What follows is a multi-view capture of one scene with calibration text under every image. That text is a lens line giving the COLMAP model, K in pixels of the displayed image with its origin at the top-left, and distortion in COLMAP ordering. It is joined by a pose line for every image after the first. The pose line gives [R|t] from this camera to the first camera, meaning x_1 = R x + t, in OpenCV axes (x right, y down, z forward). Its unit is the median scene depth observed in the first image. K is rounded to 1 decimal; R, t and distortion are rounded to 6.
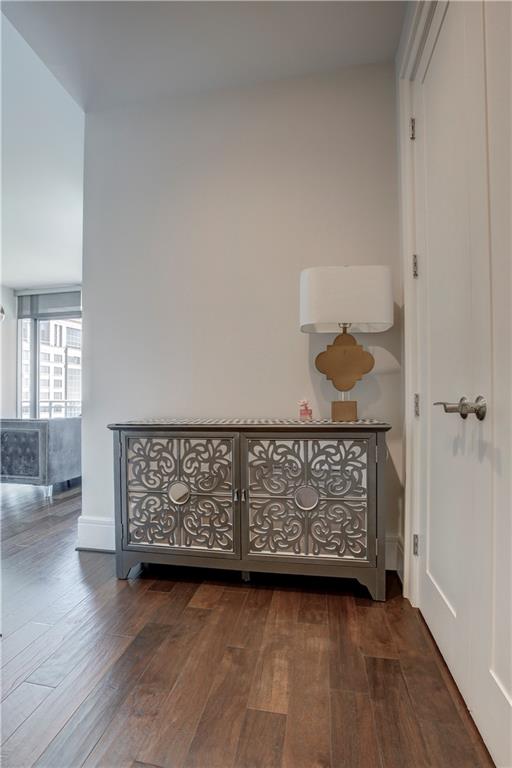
lens RADIAL K [[376.7, 0, 239.3], [0, 376.7, 399.4], [0, 0, 1]] dist [-0.050178, 0.000018]
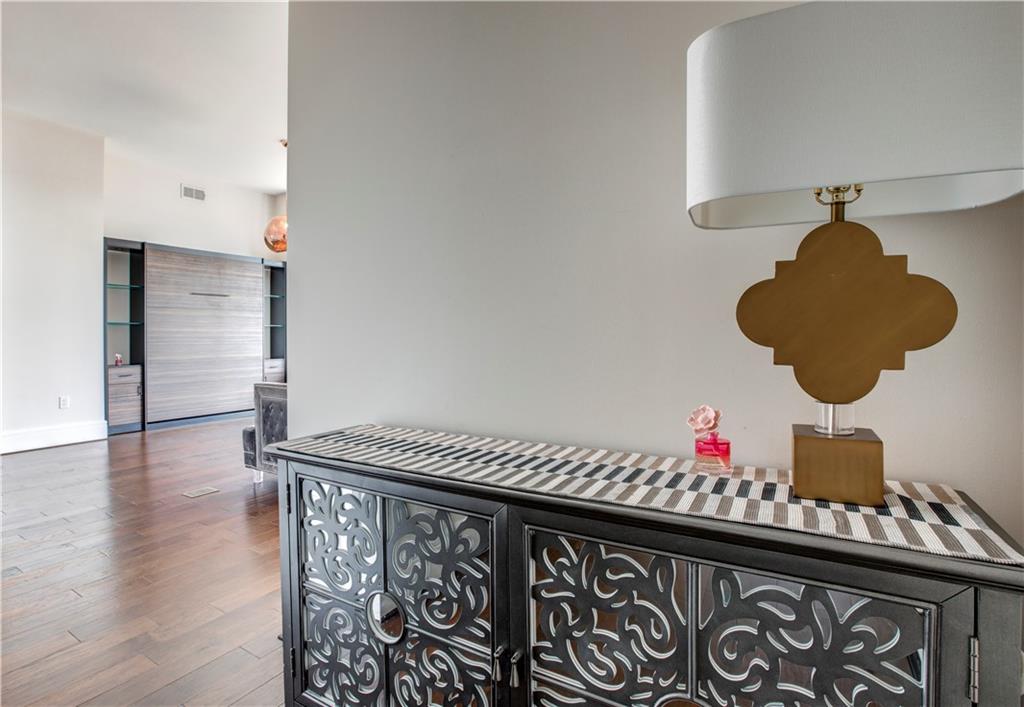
lens RADIAL K [[501.1, 0, 462.3], [0, 501.1, 336.9], [0, 0, 1]] dist [-0.037959, 0.003032]
pose [[0.920394, -0.001976, -0.390987, 0.147037], [0.006192, 0.999935, 0.009524, -0.083250], [0.390943, -0.011187, 0.920347, 0.482789]]
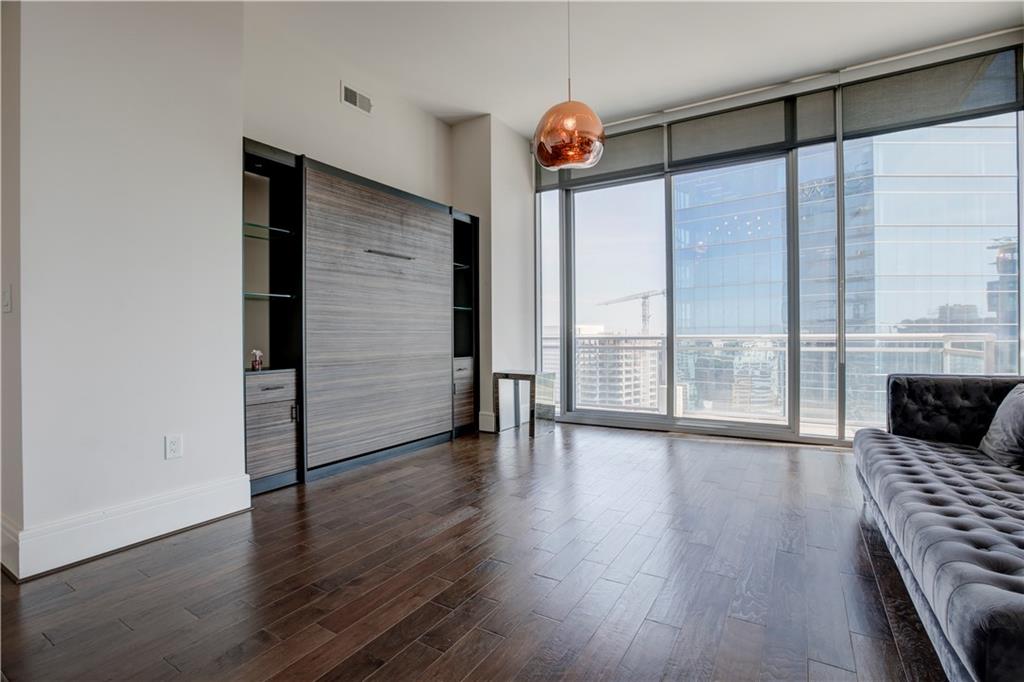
lens RADIAL K [[471.4, 0, 508.3], [0, 471.4, 334.8], [0, 0, 1]] dist [-0.040256, 0.008401]
pose [[0.934142, -0.008939, -0.356789, -1.473515], [0.010774, 0.999937, 0.003157, -0.014325], [0.356738, -0.006794, 0.934180, 1.187443]]
